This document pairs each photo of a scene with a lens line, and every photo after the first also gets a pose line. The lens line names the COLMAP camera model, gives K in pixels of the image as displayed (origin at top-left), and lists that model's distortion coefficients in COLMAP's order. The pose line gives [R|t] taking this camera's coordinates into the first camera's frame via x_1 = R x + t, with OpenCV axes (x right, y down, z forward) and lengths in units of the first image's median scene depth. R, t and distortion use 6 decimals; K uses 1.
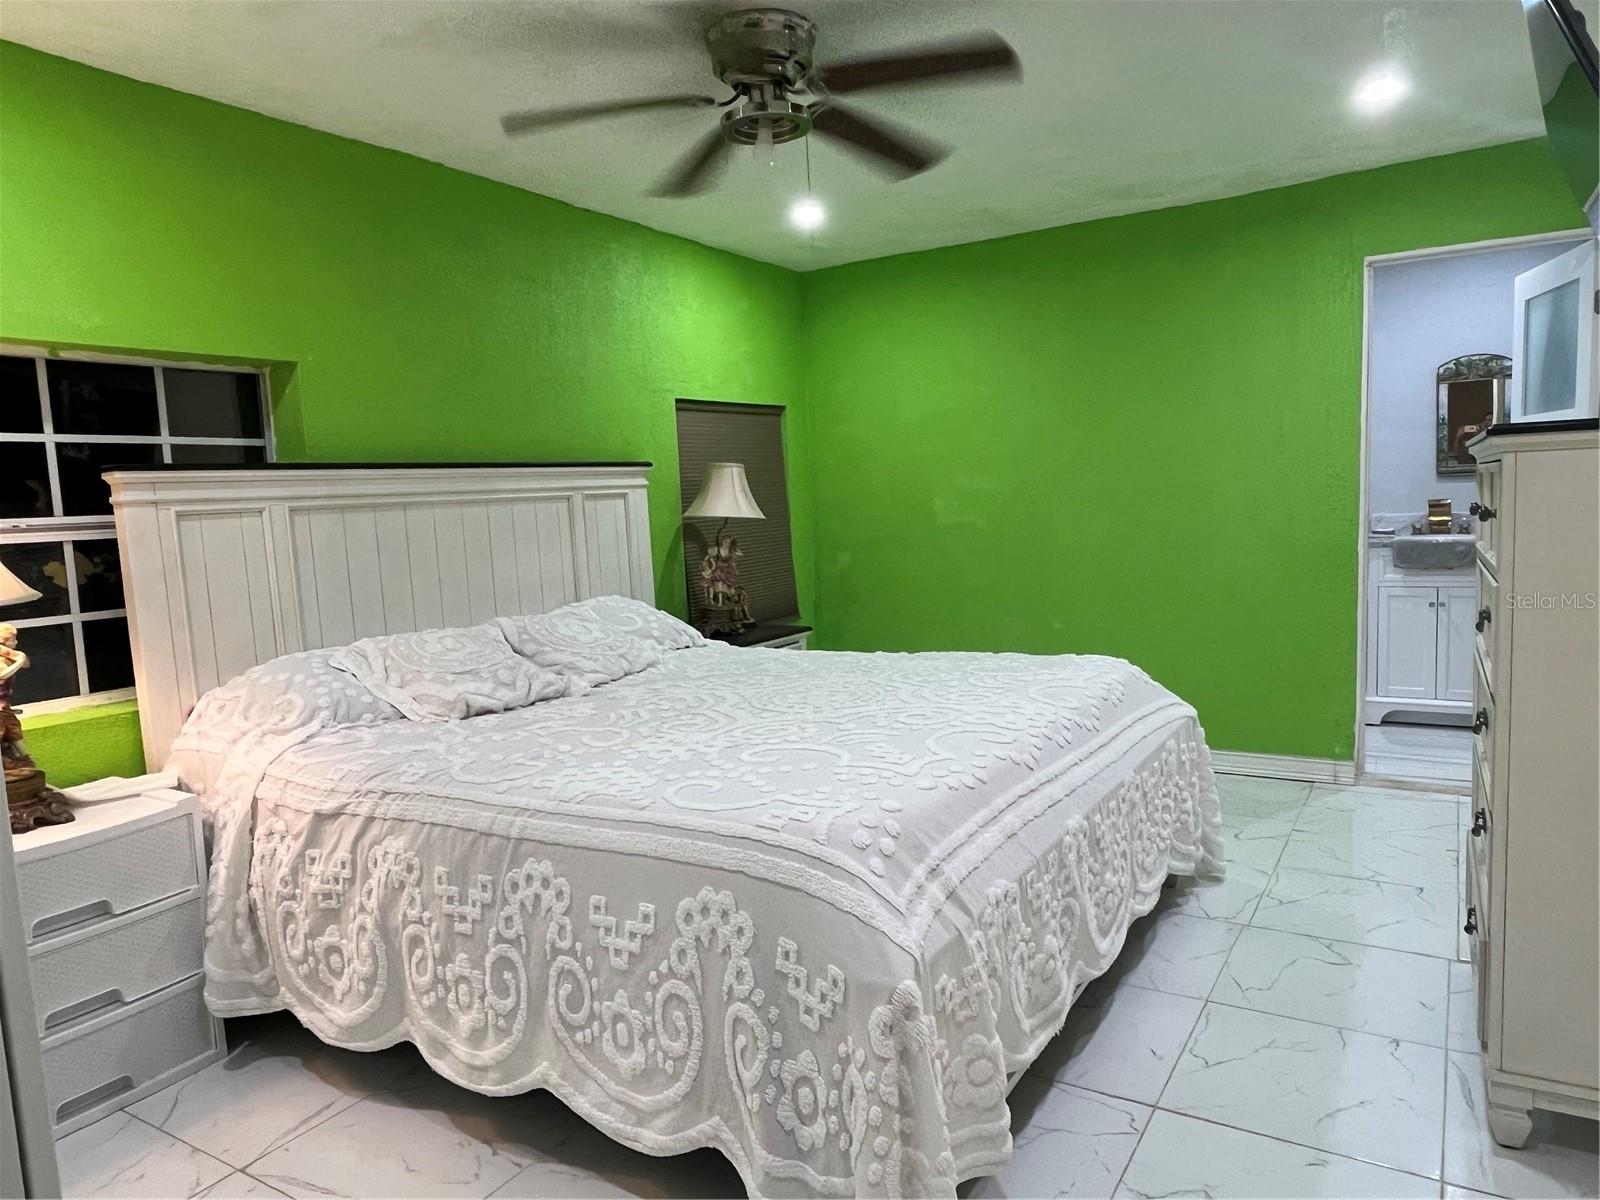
lens RADIAL K [[1053.2, 0, 819.5], [0, 1053.2, 603.7], [0, 0, 1]] dist [0.002148, 0.000103]
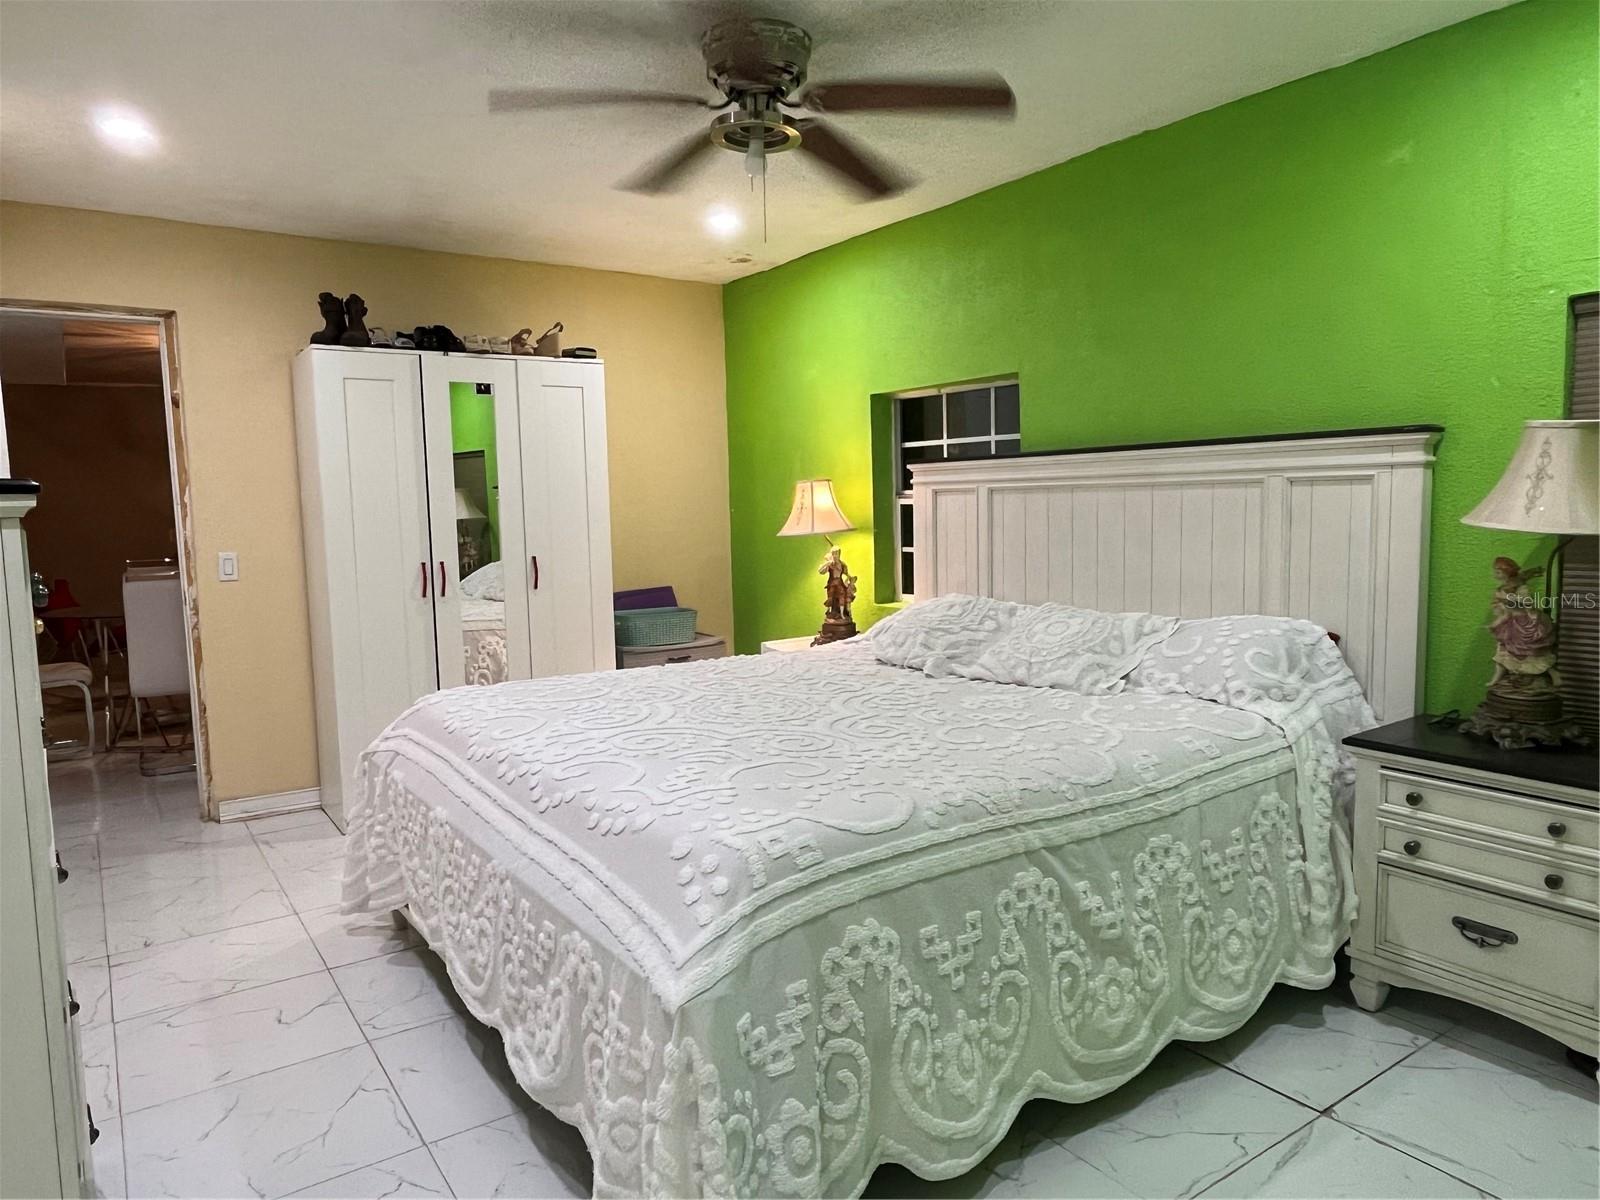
lens RADIAL K [[1053.2, 0, 819.5], [0, 1053.2, 603.7], [0, 0, 1]] dist [0.002148, 0.000103]
pose [[-0.397246, 0.139222, -0.907091, 0.766947], [-0.065611, 0.981588, 0.179389, -0.165938], [0.915364, 0.130777, -0.380797, 1.283616]]
